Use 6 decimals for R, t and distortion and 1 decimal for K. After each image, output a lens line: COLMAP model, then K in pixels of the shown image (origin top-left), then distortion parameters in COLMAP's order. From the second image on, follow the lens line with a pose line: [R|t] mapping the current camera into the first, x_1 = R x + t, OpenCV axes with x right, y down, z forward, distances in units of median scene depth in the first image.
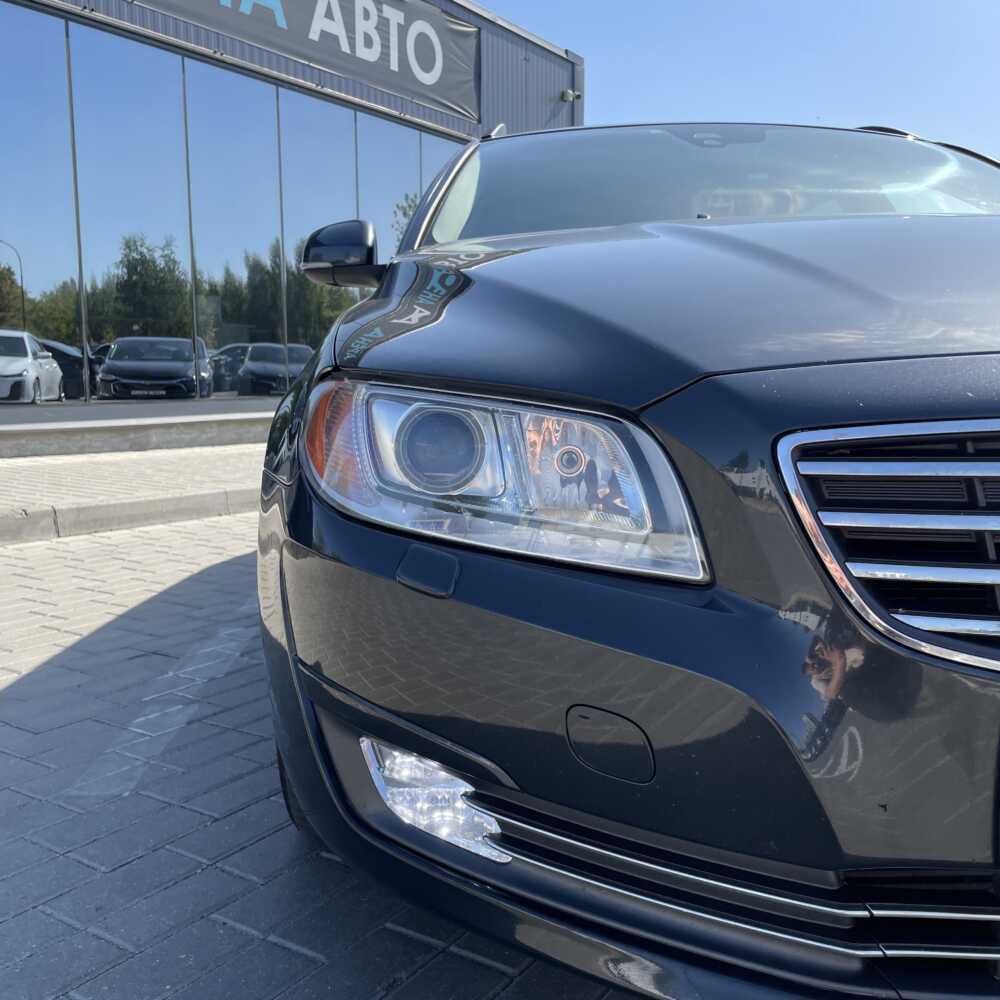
lens RADIAL K [[993.2, 0, 500.0], [0, 993.2, 500.0], [0, 0, 1]] dist [0.068000, -0.081206]
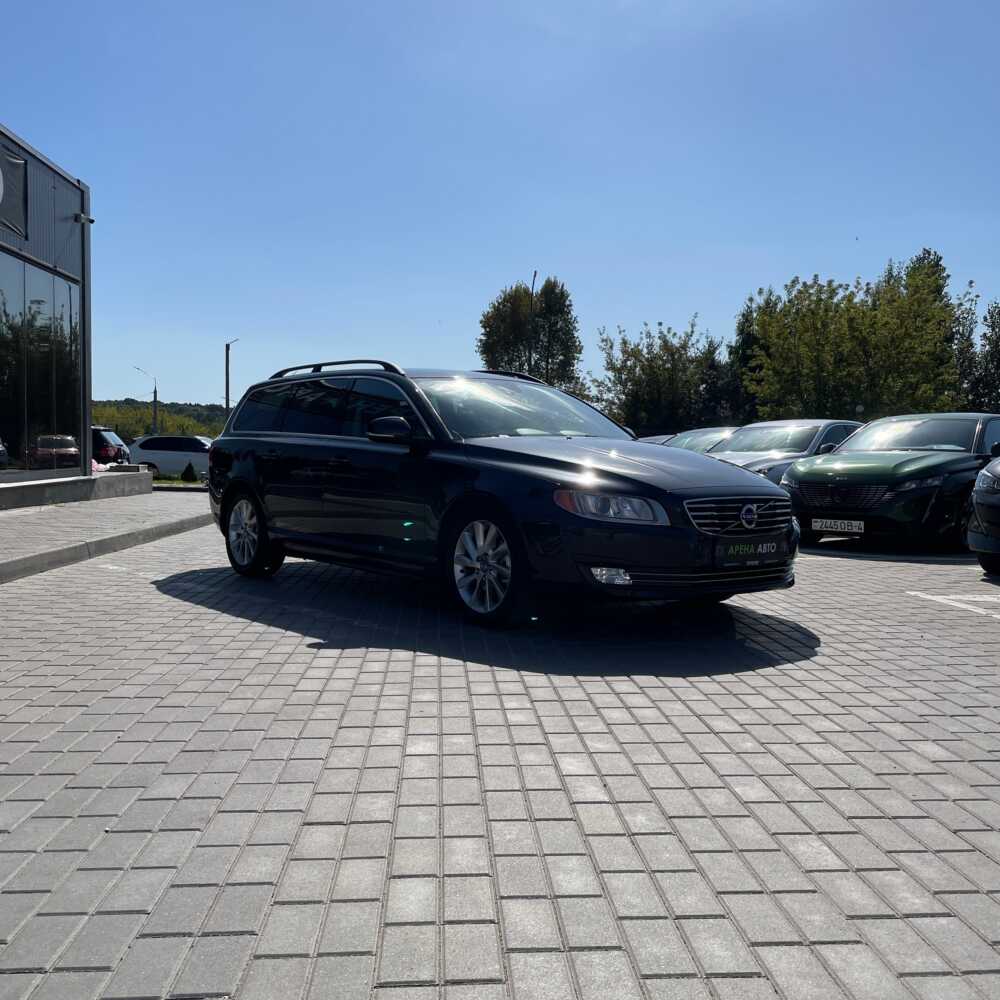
lens RADIAL K [[1023.7, 0, 499.1], [0, 1023.7, 448.5], [0, 0, 1]] dist [0.104851, 0.002155]
pose [[0.792630, 0.015576, 0.609504, -0.364828], [0.059145, 0.992995, -0.102292, 0.016145], [-0.606828, 0.117129, 0.786156, -0.272609]]
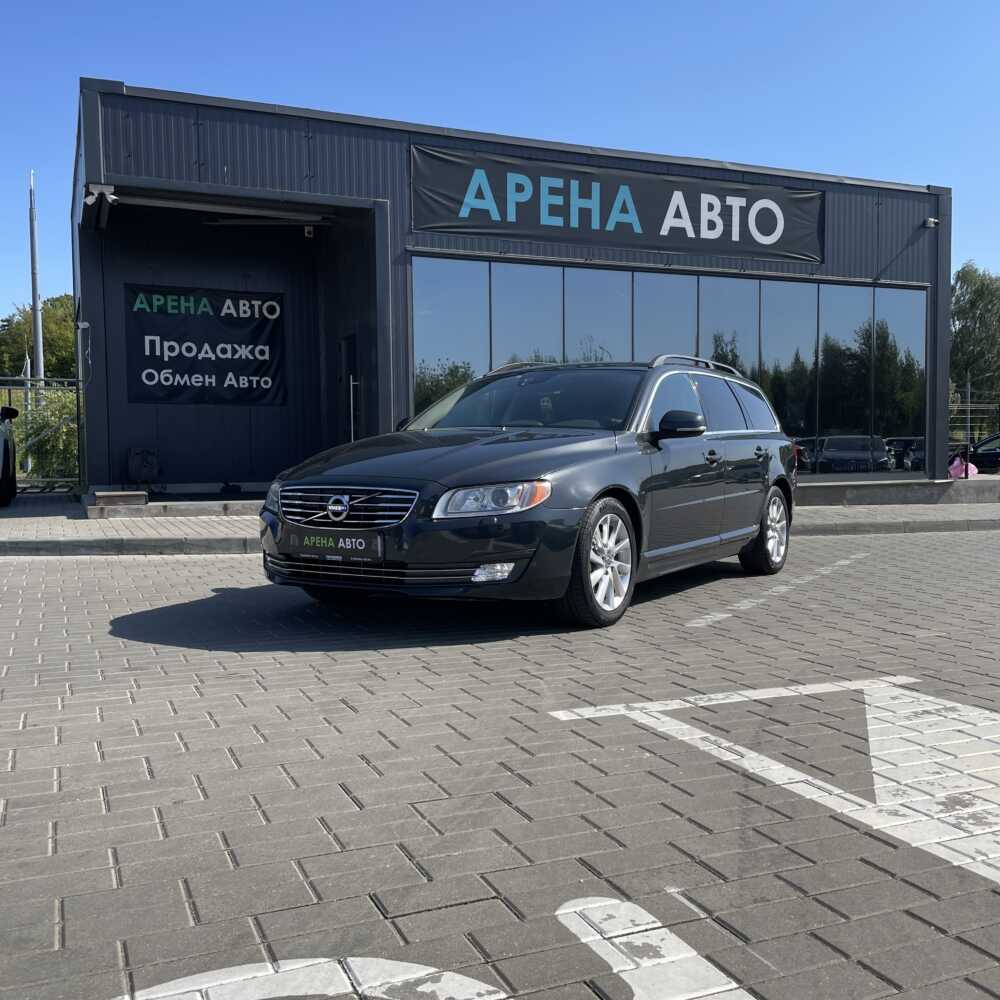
lens RADIAL K [[1008.5, 0, 504.8], [0, 1008.5, 487.8], [0, 0, 1]] dist [0.104838, -0.171949]
pose [[0.837841, 0.014098, -0.545732, 0.398240], [-0.064611, 0.995201, -0.073486, 0.025104], [0.542077, 0.096830, 0.834731, -0.290356]]
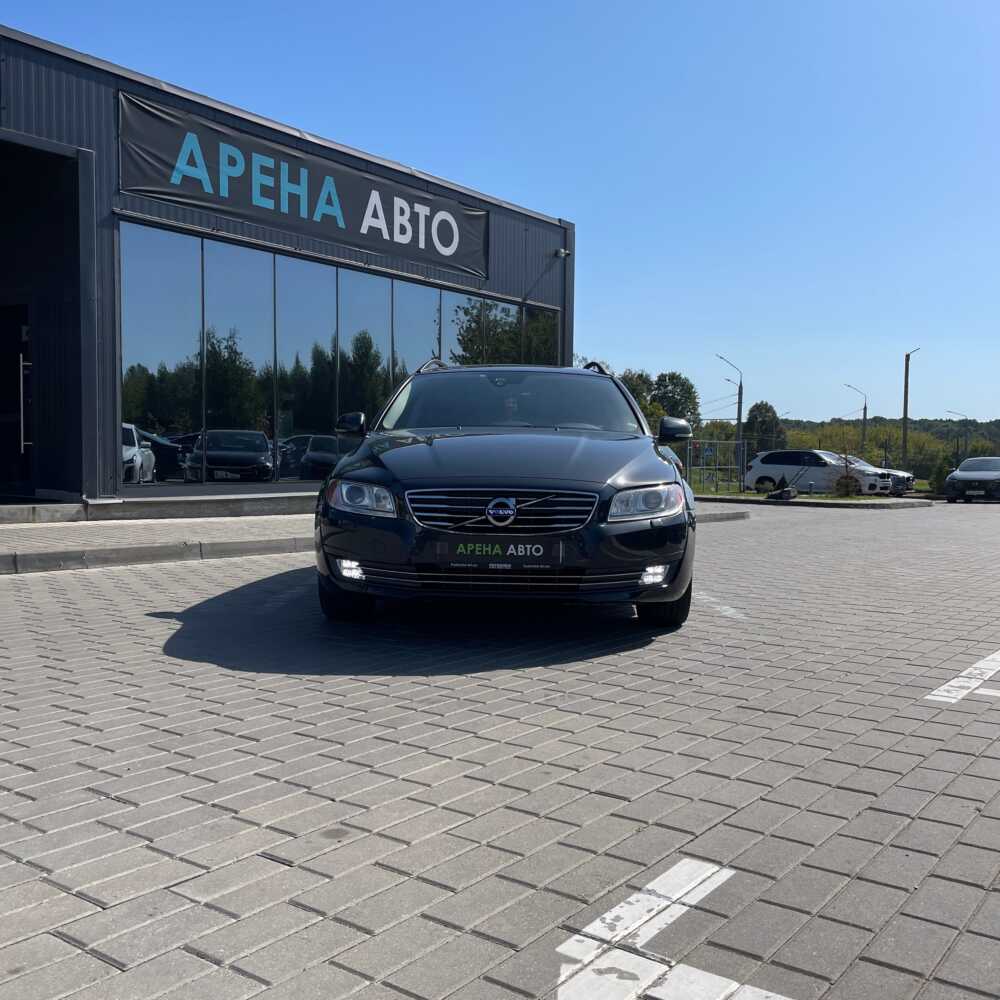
lens RADIAL K [[1012.4, 0, 508.5], [0, 1012.4, 502.2], [0, 0, 1]] dist [0.096901, -0.129129]
pose [[0.998701, 0.014007, -0.048981, 0.090307], [-0.018049, 0.996379, -0.083080, 0.037189], [0.047640, 0.083856, 0.995338, -0.374869]]
